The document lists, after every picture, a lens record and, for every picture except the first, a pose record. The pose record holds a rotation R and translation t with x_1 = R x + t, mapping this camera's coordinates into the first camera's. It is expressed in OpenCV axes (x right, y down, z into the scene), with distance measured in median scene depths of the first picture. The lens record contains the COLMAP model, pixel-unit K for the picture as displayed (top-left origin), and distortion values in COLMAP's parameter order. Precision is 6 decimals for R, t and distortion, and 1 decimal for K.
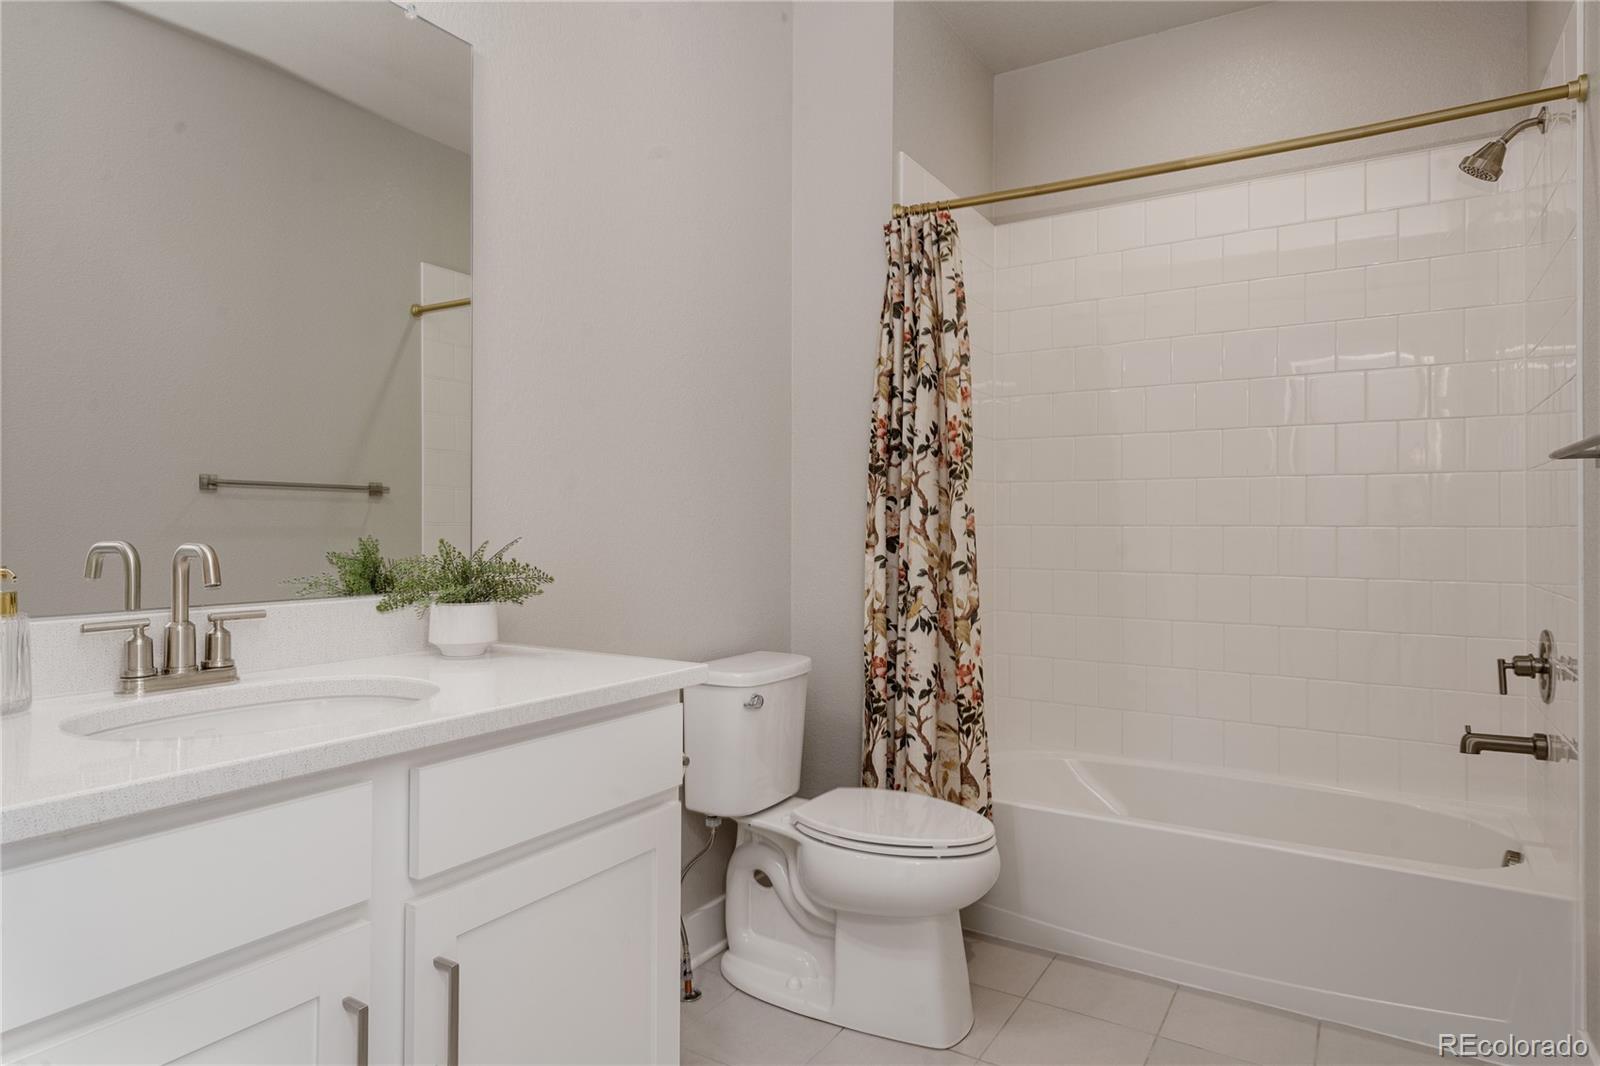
lens RADIAL K [[930.2, 0, 794.3], [0, 930.2, 524.1], [0, 0, 1]] dist [0.005634, 0.006506]
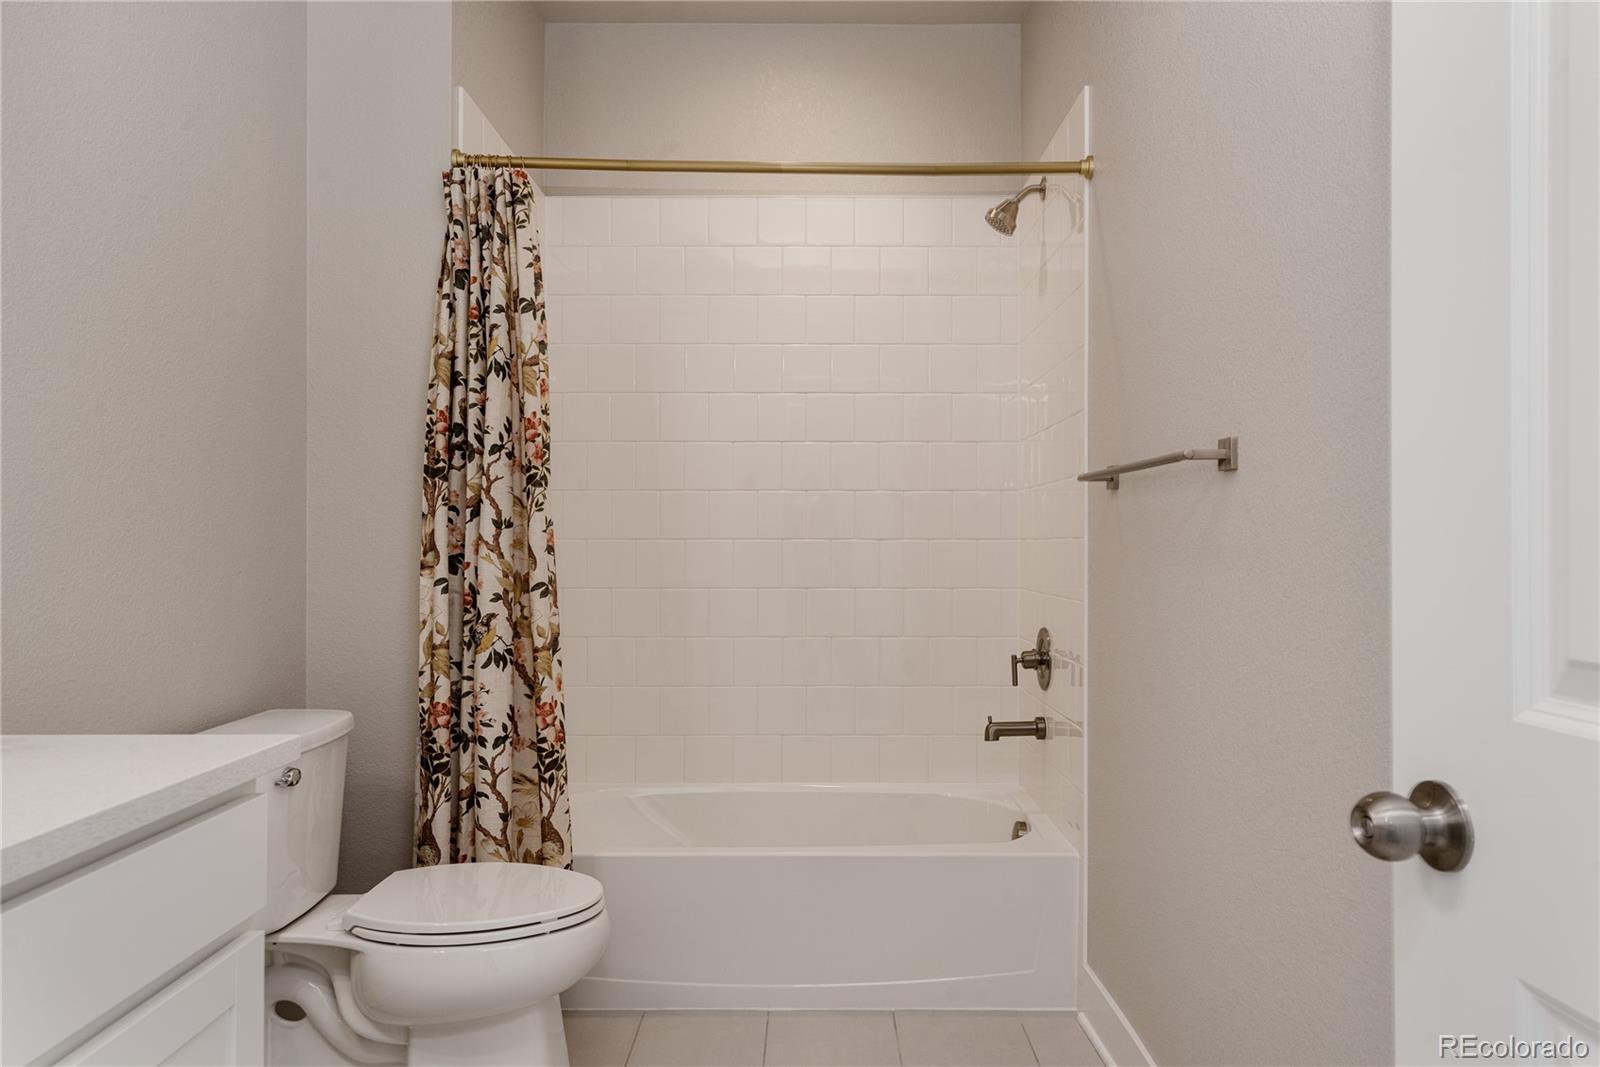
lens RADIAL K [[1026.2, 0, 804.7], [0, 1026.2, 542.2], [0, 0, 1]] dist [0.014750, 0.002537]
pose [[0.848206, -0.006285, 0.529629, -0.115498], [0.003827, 0.999976, 0.005738, -0.001382], [-0.529652, -0.002840, 0.848210, 0.068419]]
